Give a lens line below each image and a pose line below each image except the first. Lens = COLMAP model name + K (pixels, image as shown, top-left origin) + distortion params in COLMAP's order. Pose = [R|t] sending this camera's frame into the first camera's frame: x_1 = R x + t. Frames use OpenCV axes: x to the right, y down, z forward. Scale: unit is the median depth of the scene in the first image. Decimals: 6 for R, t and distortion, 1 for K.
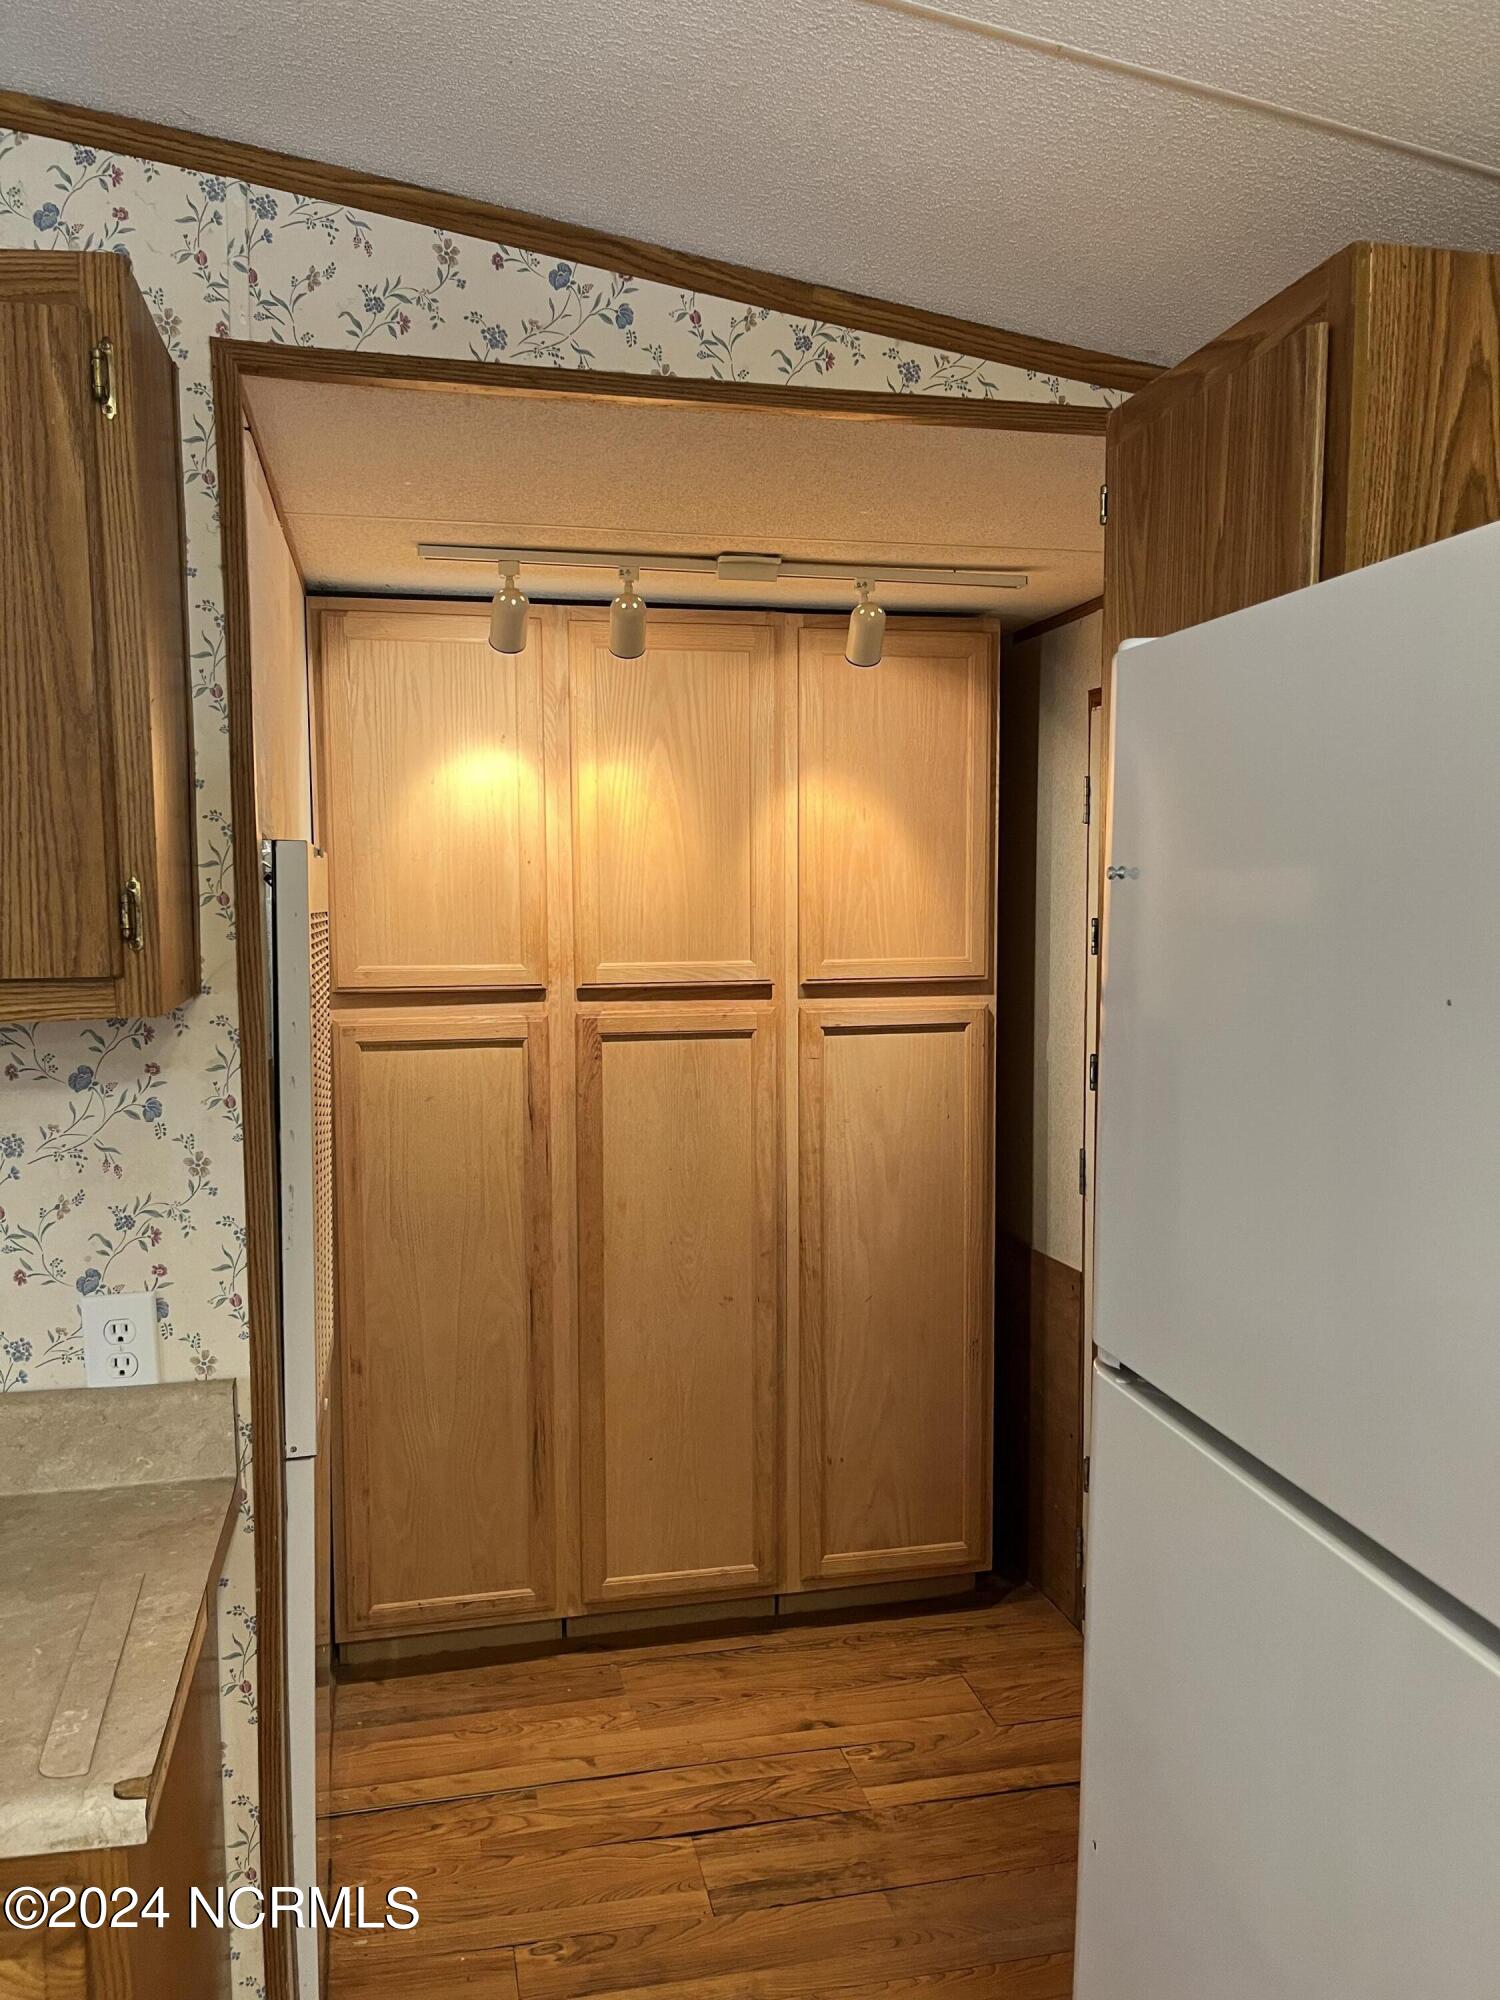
lens RADIAL K [[1517.4, 0, 741.6], [0, 1517.4, 1011.3], [0, 0, 1]] dist [0.056884, -0.070052]
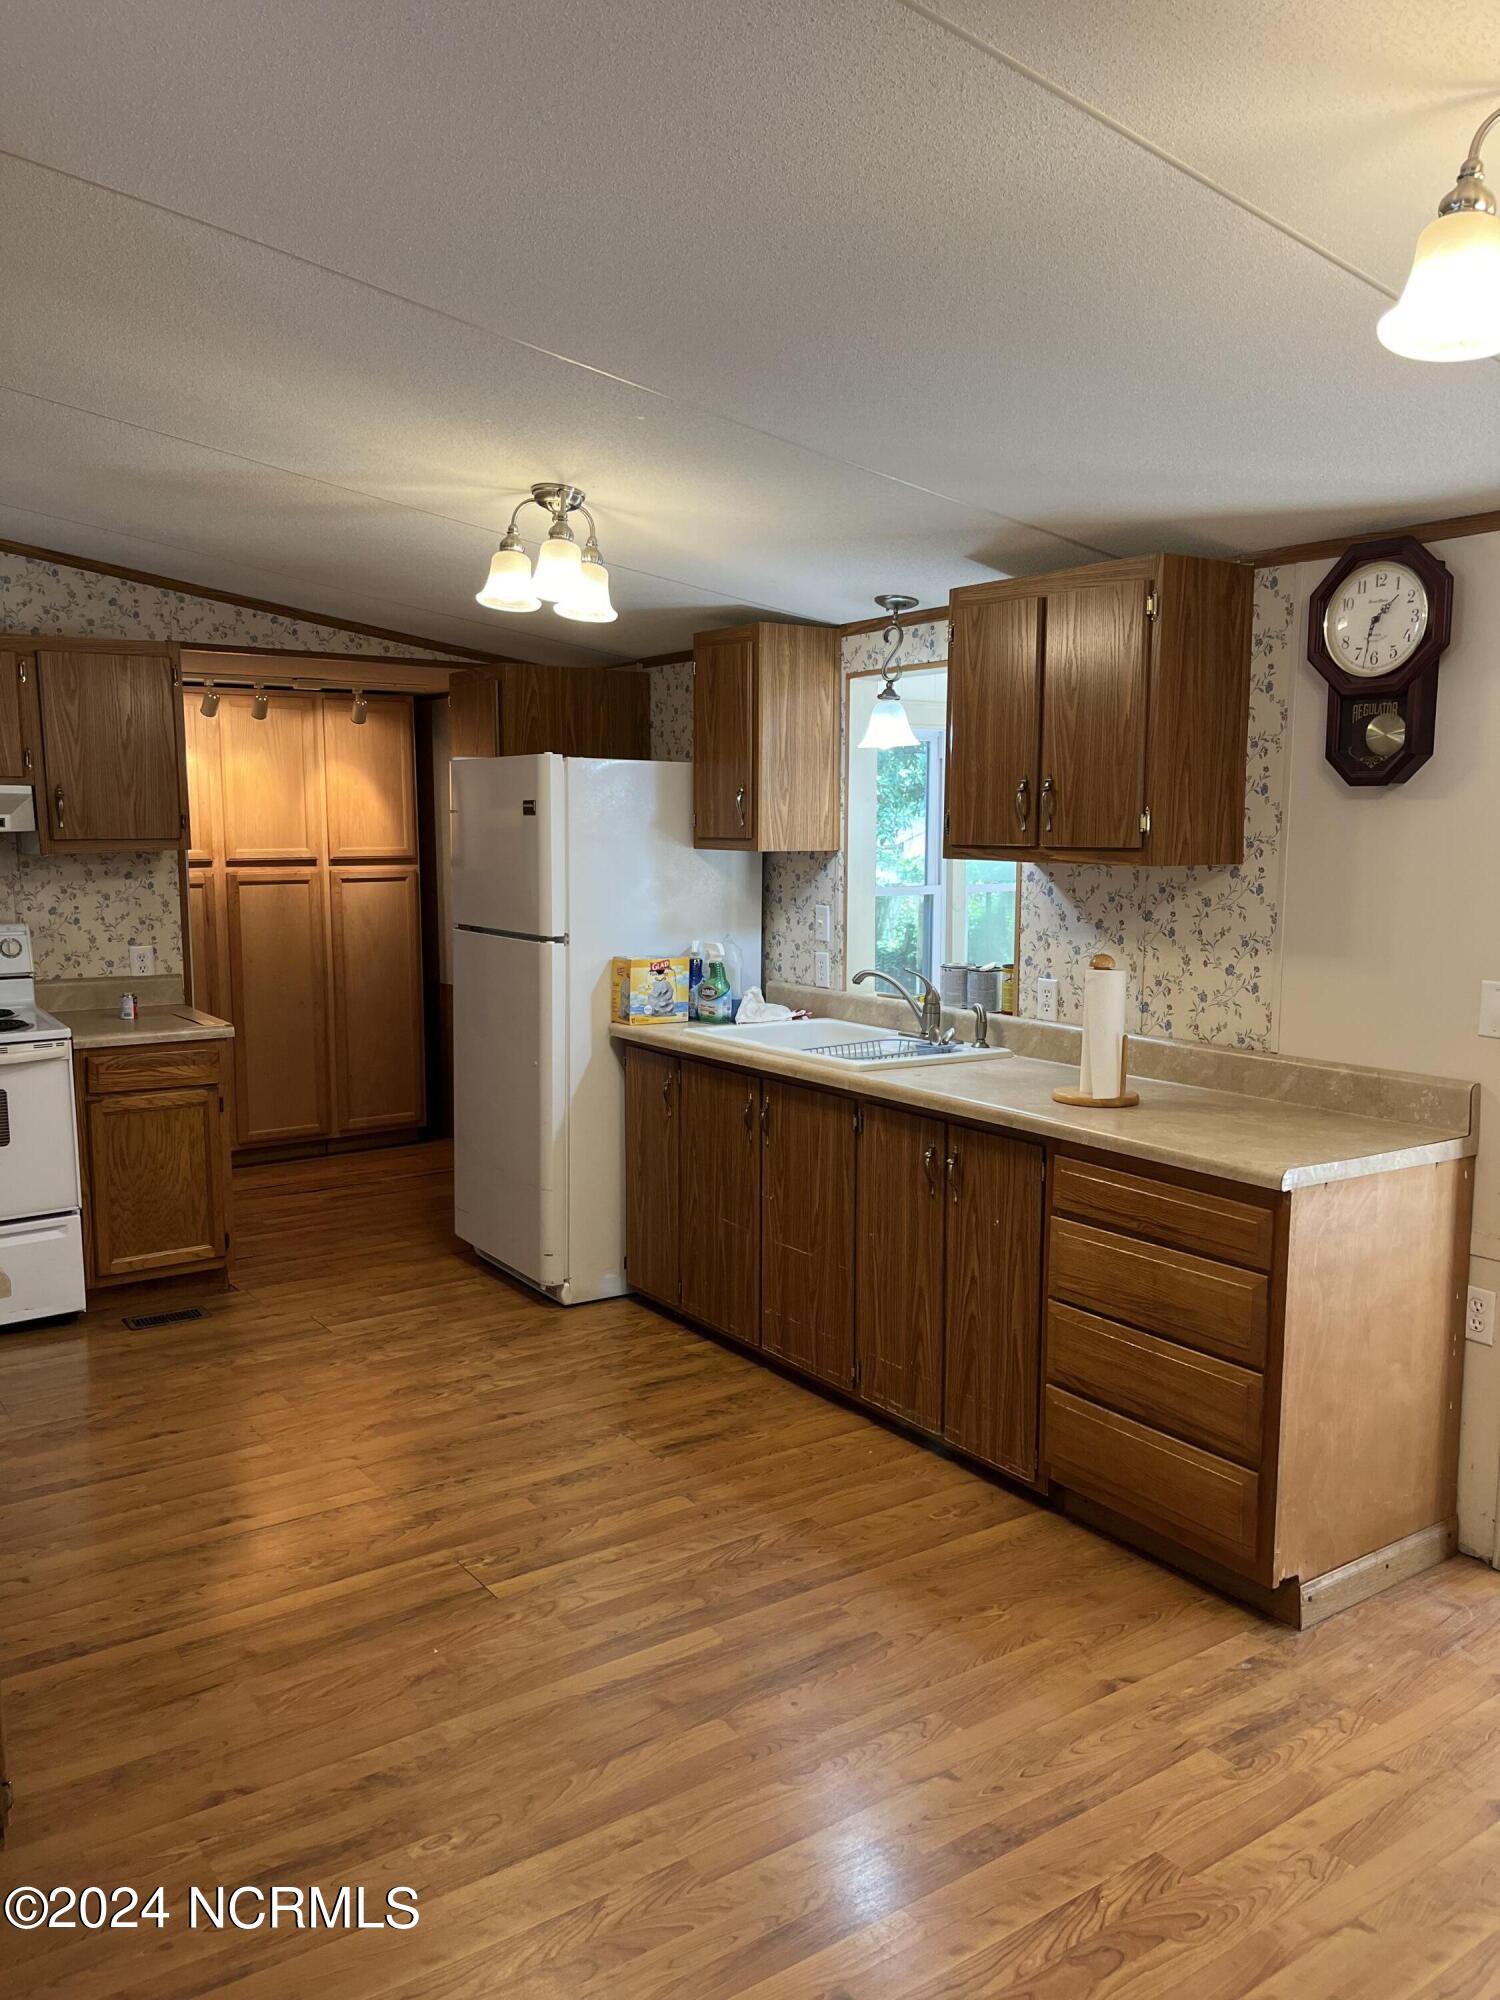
lens RADIAL K [[1517.4, 0, 741.6], [0, 1517.4, 1011.3], [0, 0, 1]] dist [0.056884, -0.070052]
pose [[0.925338, -0.045139, 0.376446, -0.438573], [0.028562, 0.998365, 0.049504, 0.192588], [-0.378065, -0.035056, 0.925115, -2.253052]]
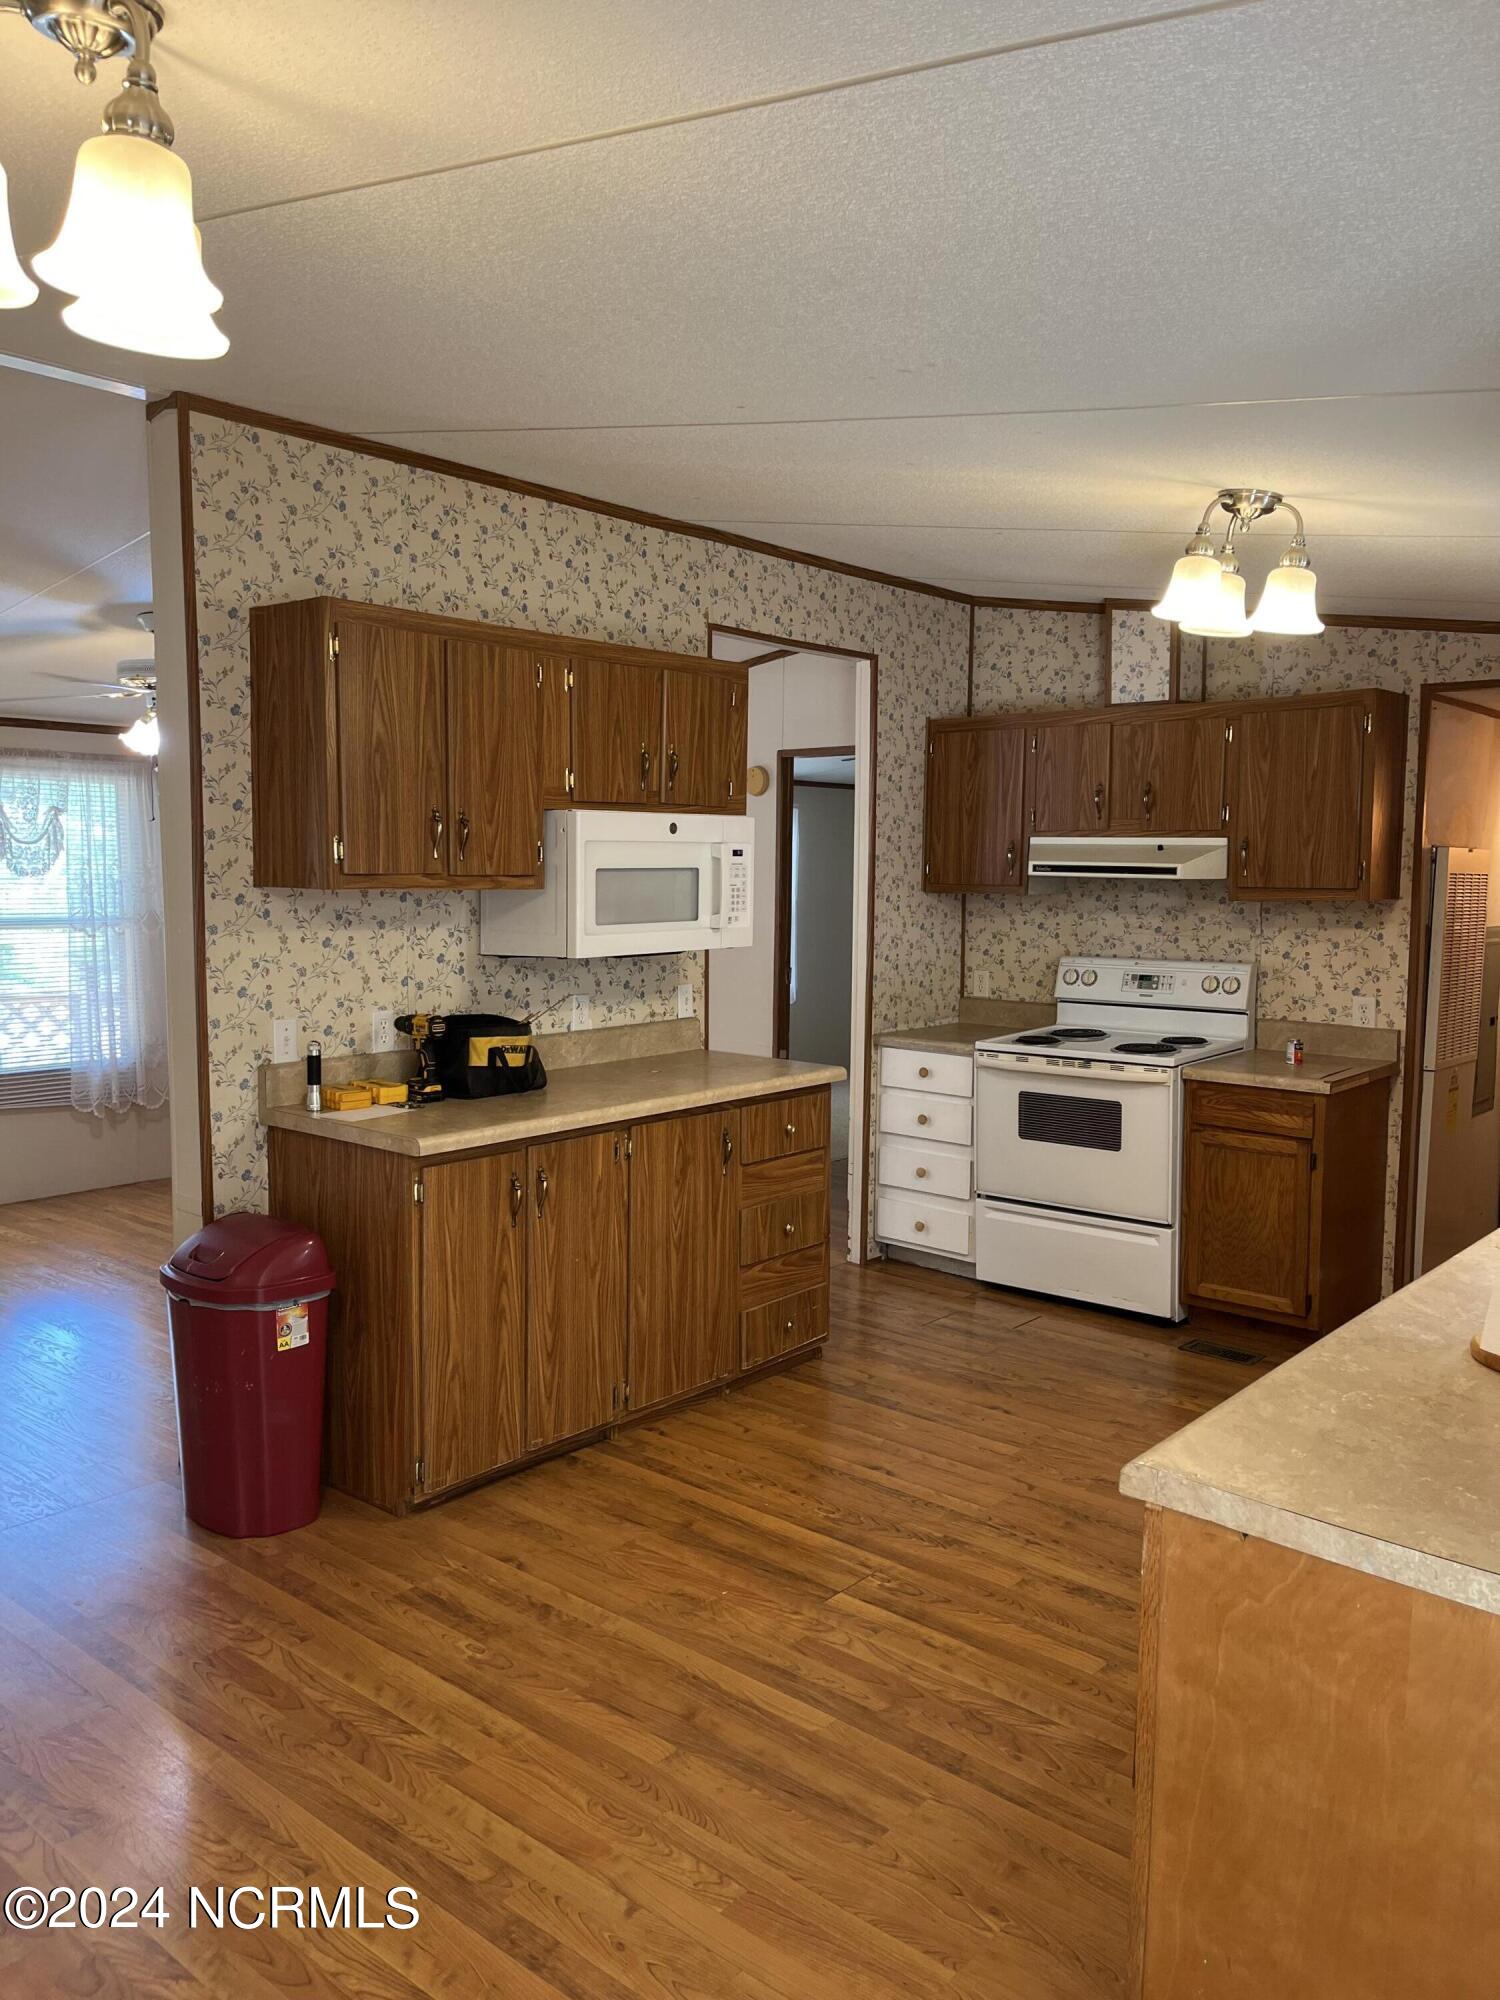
lens RADIAL K [[1517.4, 0, 741.6], [0, 1517.4, 1011.3], [0, 0, 1]] dist [0.056884, -0.070052]
pose [[0.599172, 0.086468, -0.795937, 1.240416], [-0.075163, 0.995835, 0.051602, 0.144798], [0.797084, 0.028906, 0.603176, -1.776401]]
